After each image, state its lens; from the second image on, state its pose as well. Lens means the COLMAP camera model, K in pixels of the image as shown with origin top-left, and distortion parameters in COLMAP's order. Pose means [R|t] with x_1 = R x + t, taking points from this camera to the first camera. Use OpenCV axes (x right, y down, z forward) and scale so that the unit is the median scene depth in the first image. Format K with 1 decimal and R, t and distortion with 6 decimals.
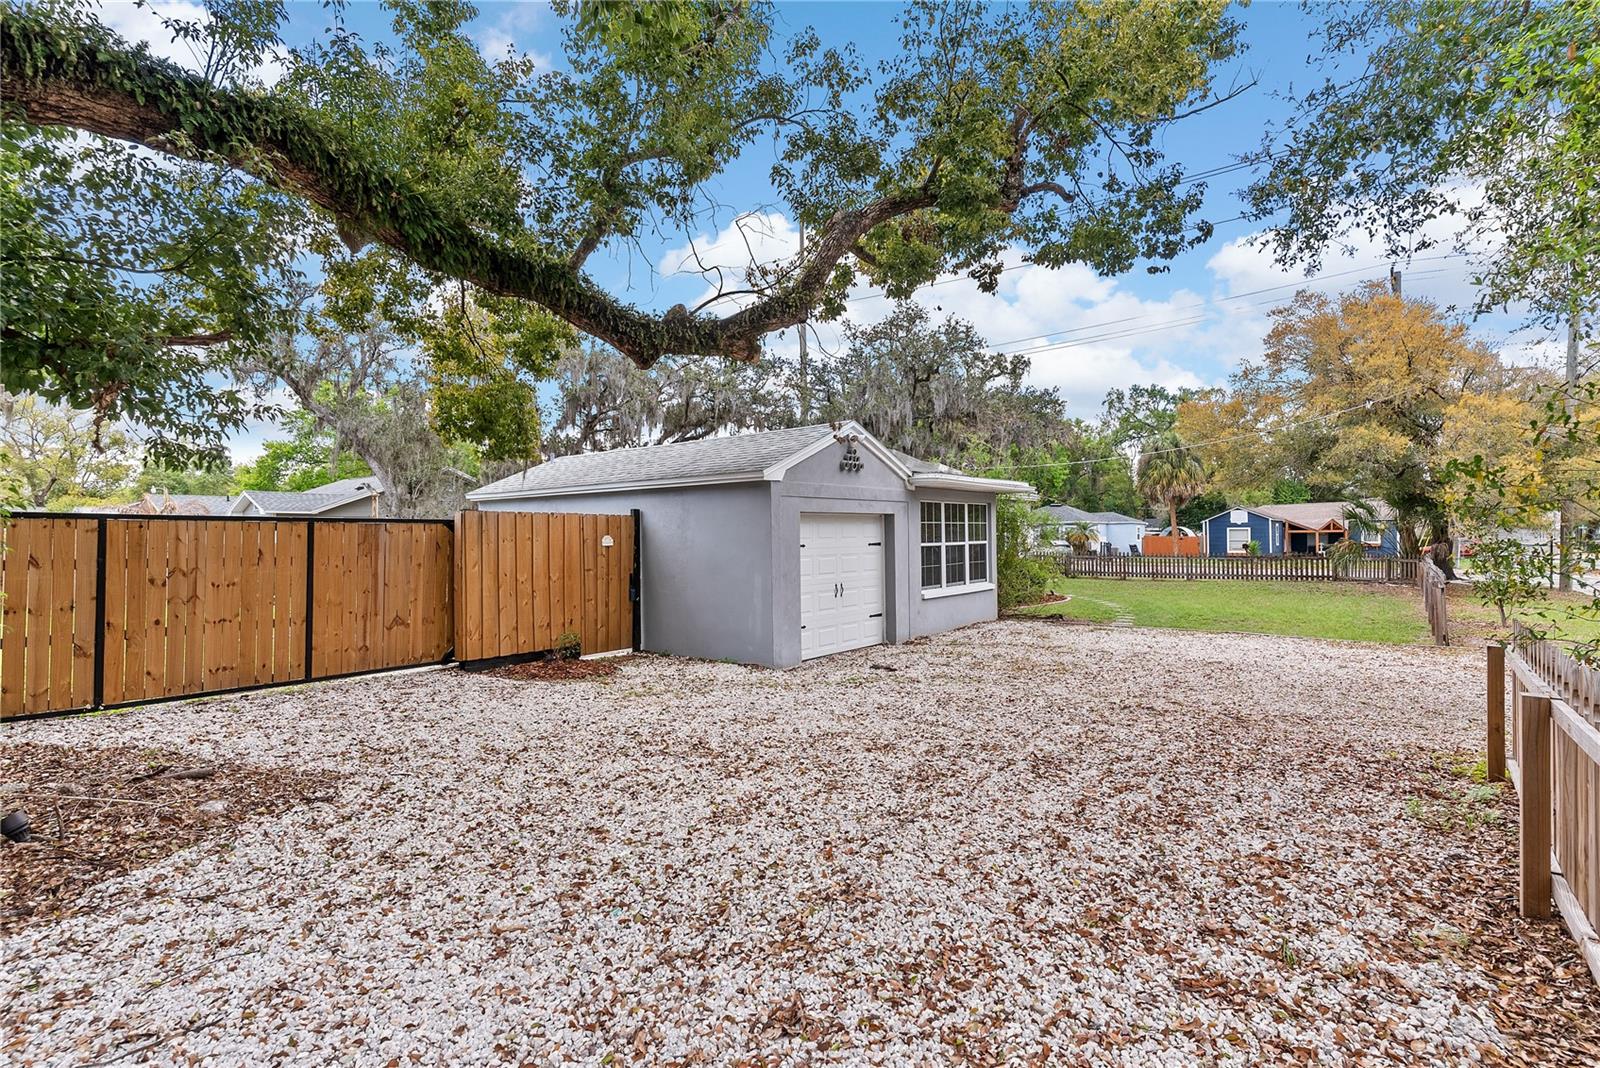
lens RADIAL K [[770.7, 0, 802.7], [0, 770.7, 523.1], [0, 0, 1]] dist [0.001295, 0.000016]
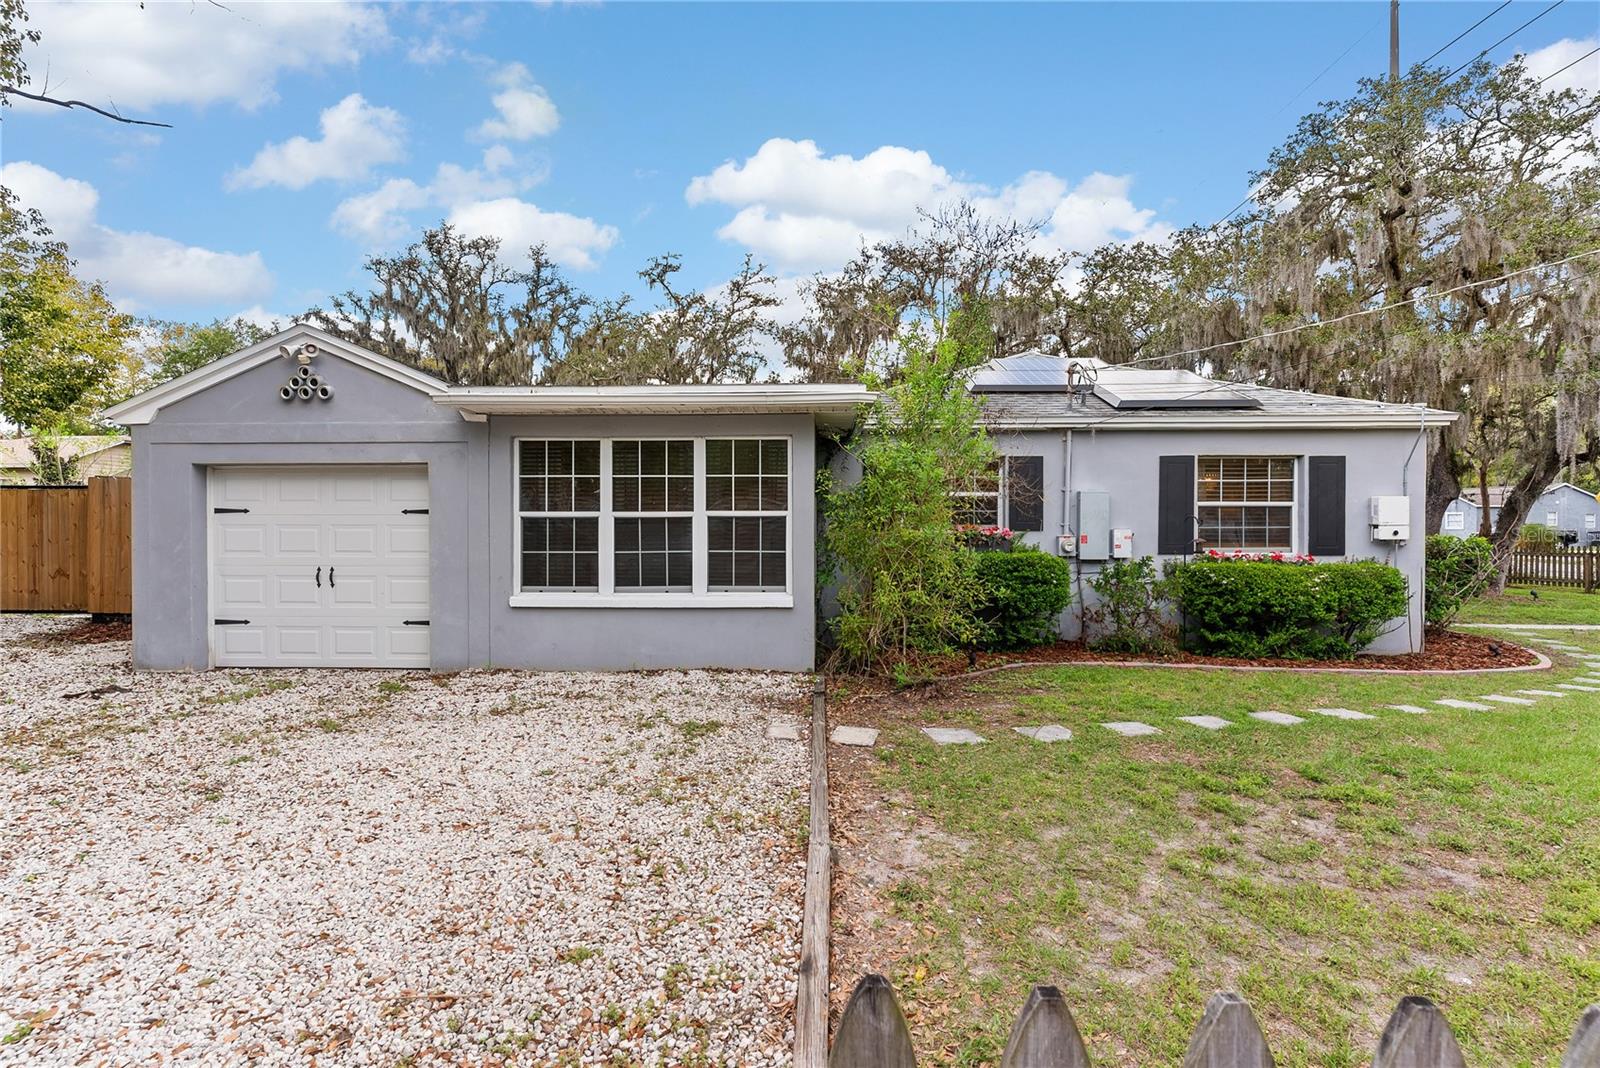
lens RADIAL K [[770.7, 0, 802.7], [0, 770.7, 523.1], [0, 0, 1]] dist [0.001295, 0.000016]
pose [[0.594631, 0.015582, -0.803848, 0.697313], [0.010023, 0.999591, 0.026791, 0.019811], [0.803936, -0.023988, 0.594232, 0.762157]]
